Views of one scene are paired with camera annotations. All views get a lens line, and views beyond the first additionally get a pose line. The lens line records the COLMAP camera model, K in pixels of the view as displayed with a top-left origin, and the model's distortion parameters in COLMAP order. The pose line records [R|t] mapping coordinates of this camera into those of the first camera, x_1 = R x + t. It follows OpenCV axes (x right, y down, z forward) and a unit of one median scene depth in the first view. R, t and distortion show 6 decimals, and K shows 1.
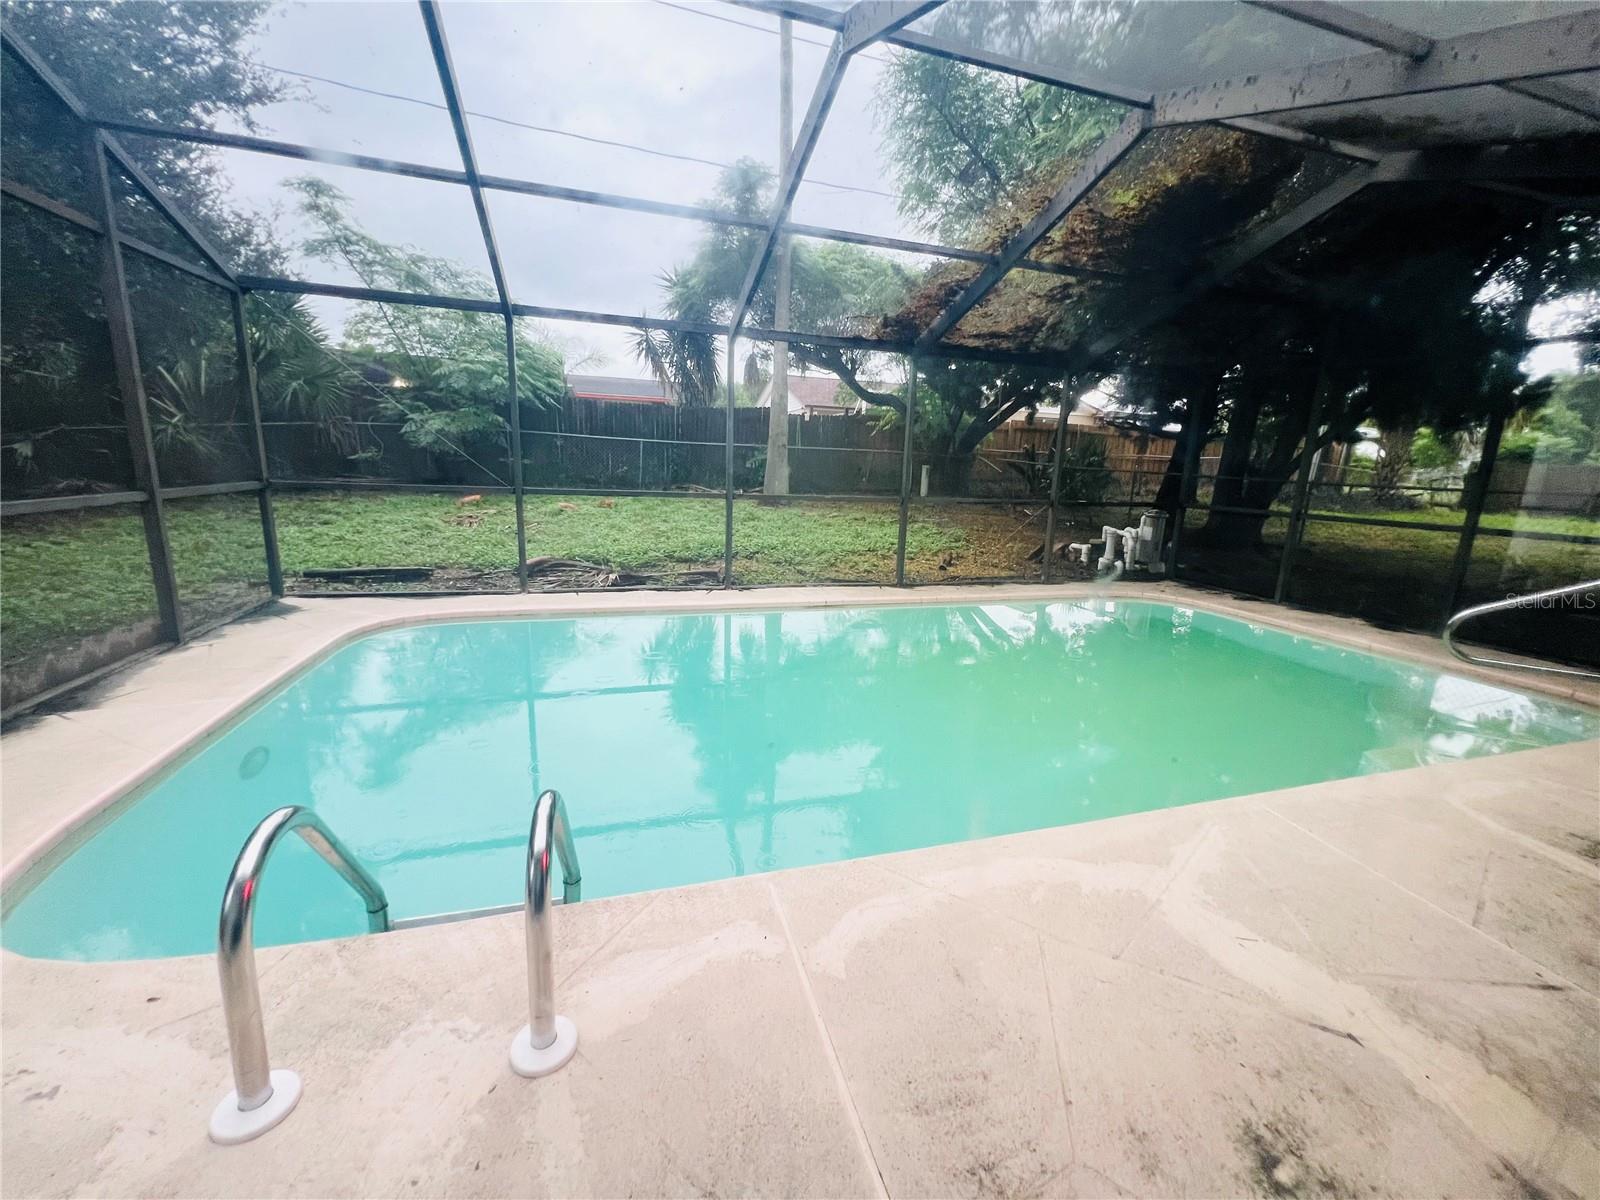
lens RADIAL K [[640.5, 0, 799.5], [0, 640.5, 596.8], [0, 0, 1]] dist [-0.000051, 0.000724]
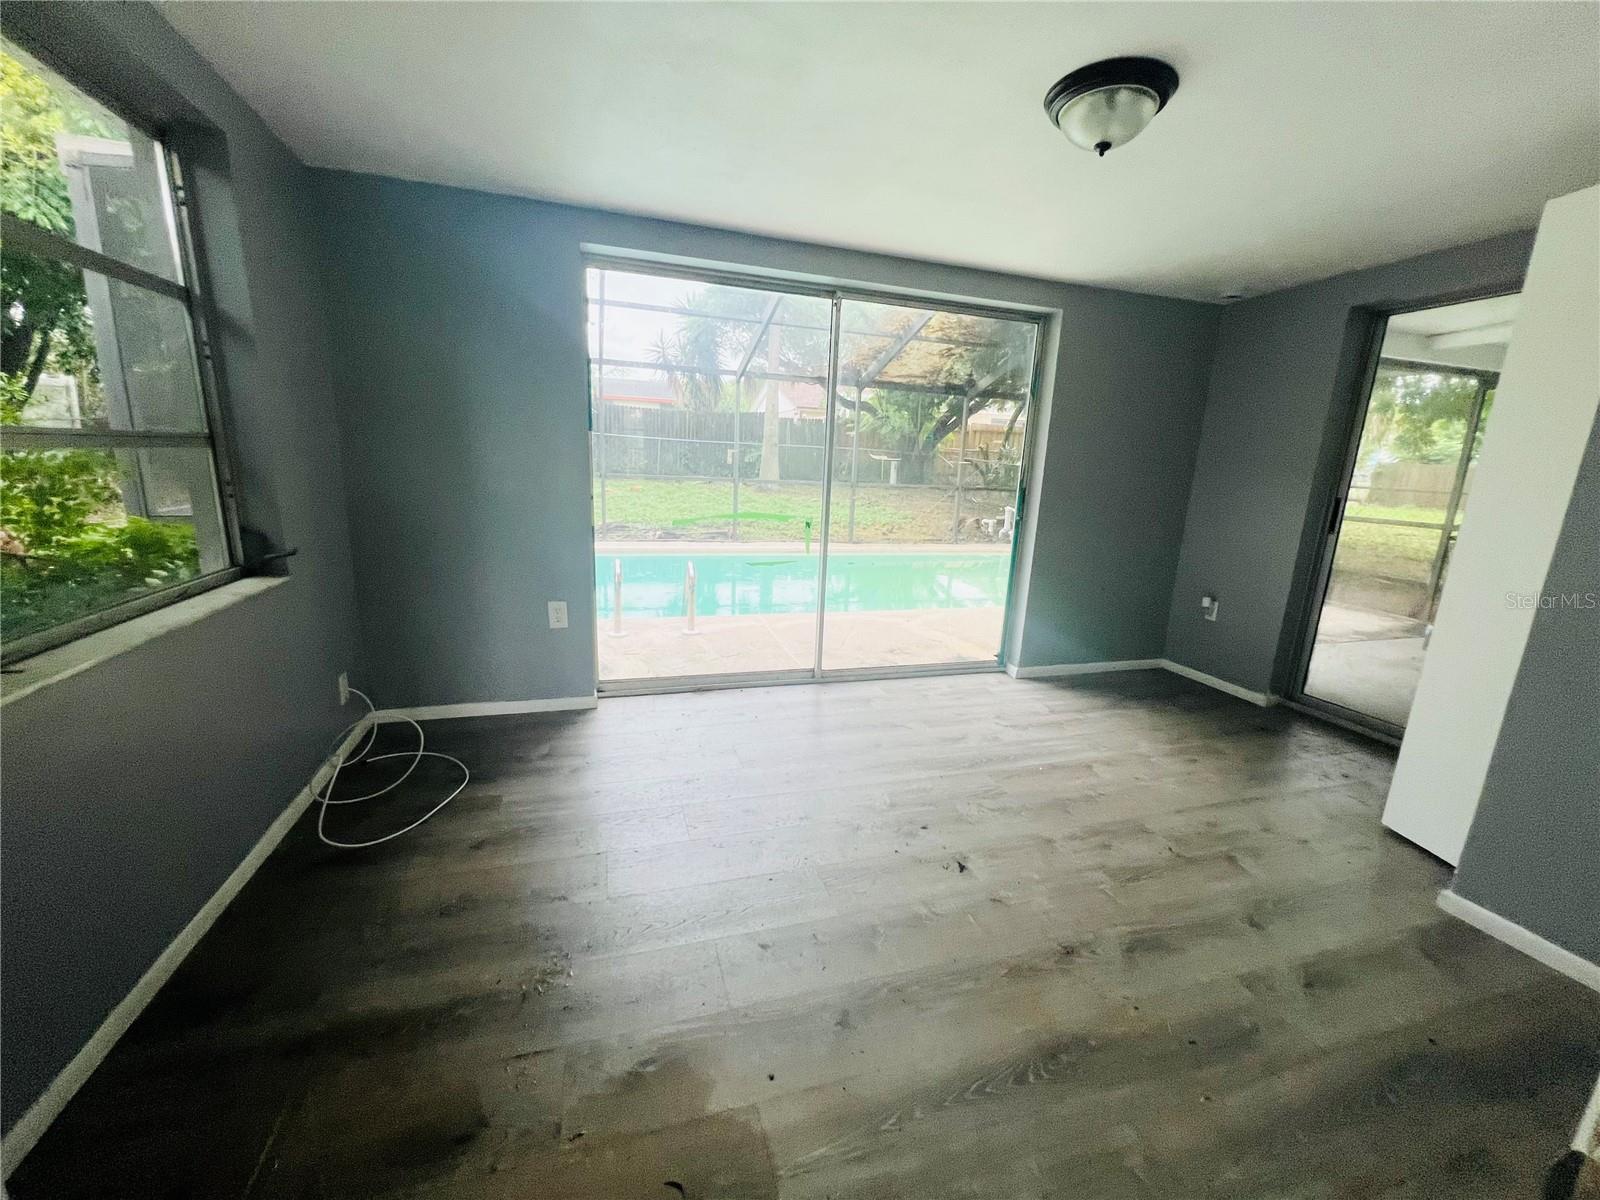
lens RADIAL K [[640.5, 0, 800.9], [0, 640.5, 600.0], [0, 0, 1]] dist [-0.000051, 0.000724]
pose [[0.999927, 0.006567, 0.010136, 0.024773], [-0.006699, 0.999891, 0.013122, 0.084497], [-0.010049, -0.013189, 0.999863, -0.418567]]
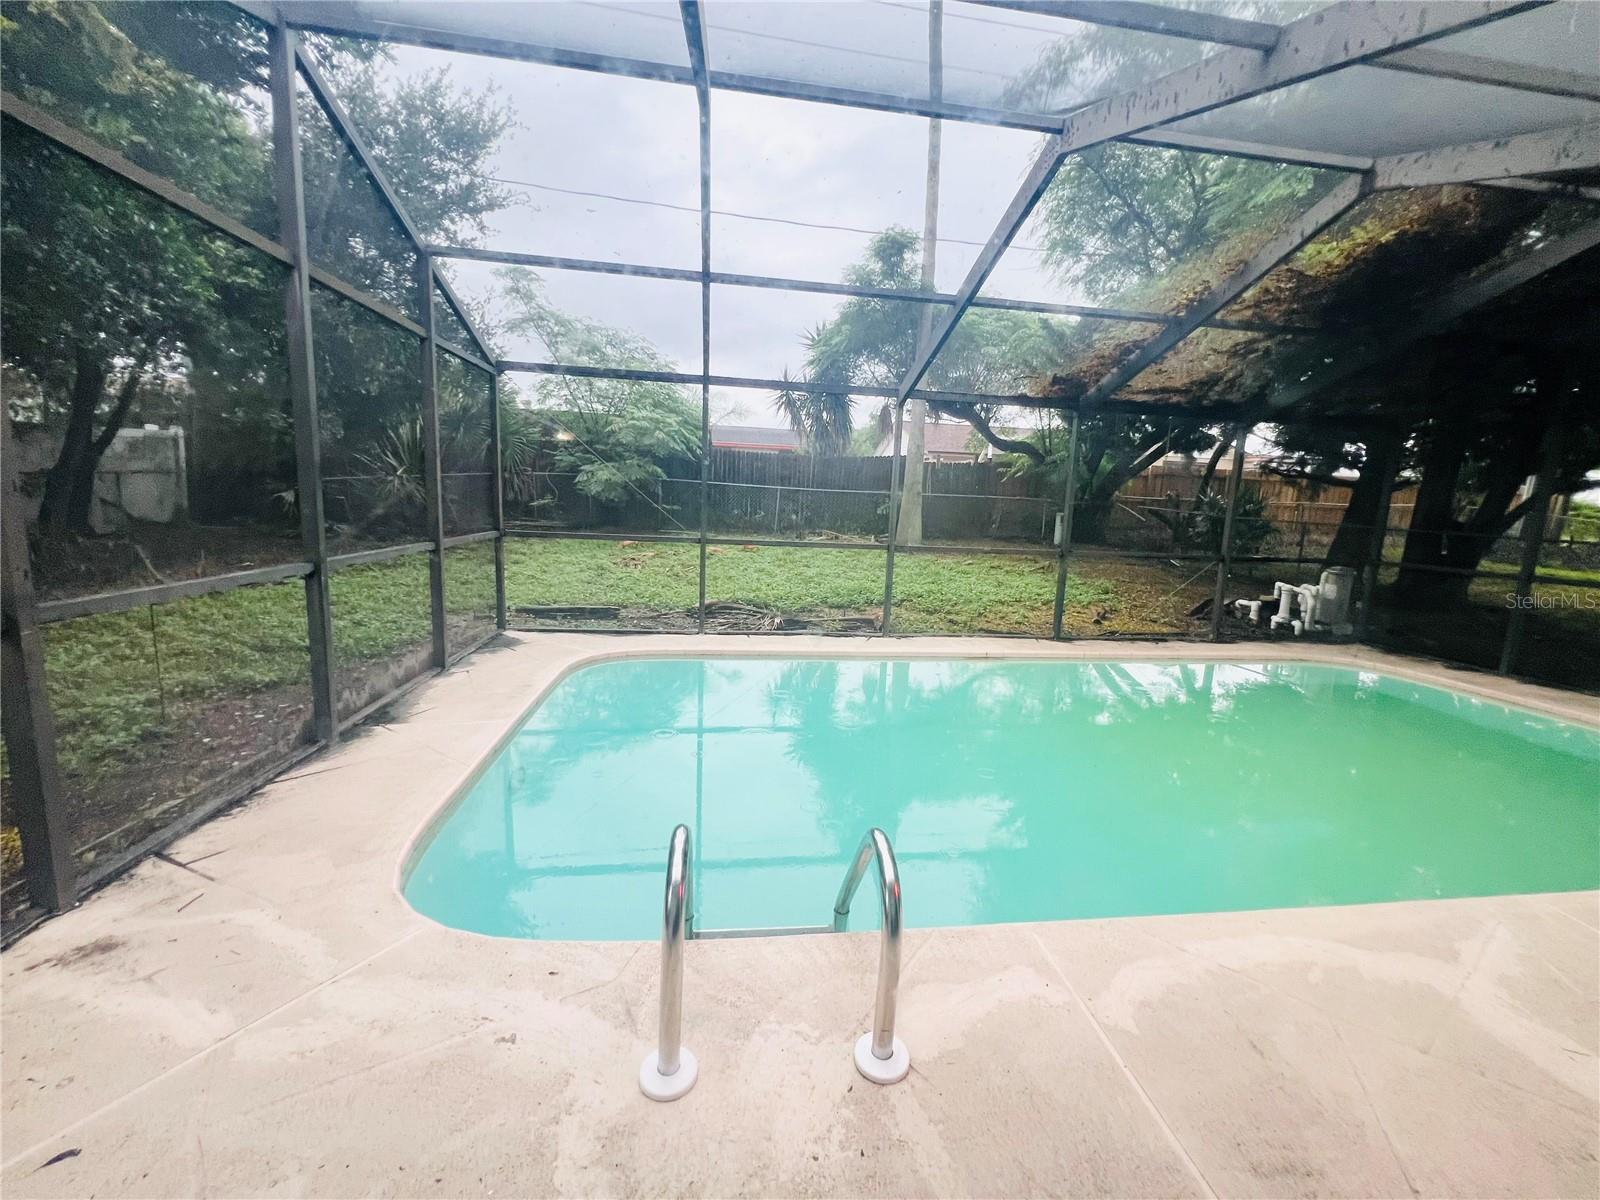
lens RADIAL K [[640.5, 0, 801.0], [0, 640.5, 596.9], [0, 0, 1]] dist [-0.000051, 0.000724]
pose [[0.986646, 0.028028, -0.160449, -0.067013], [-0.038047, 0.997490, -0.059717, -0.007278], [0.158373, 0.065024, 0.985236, -0.034546]]
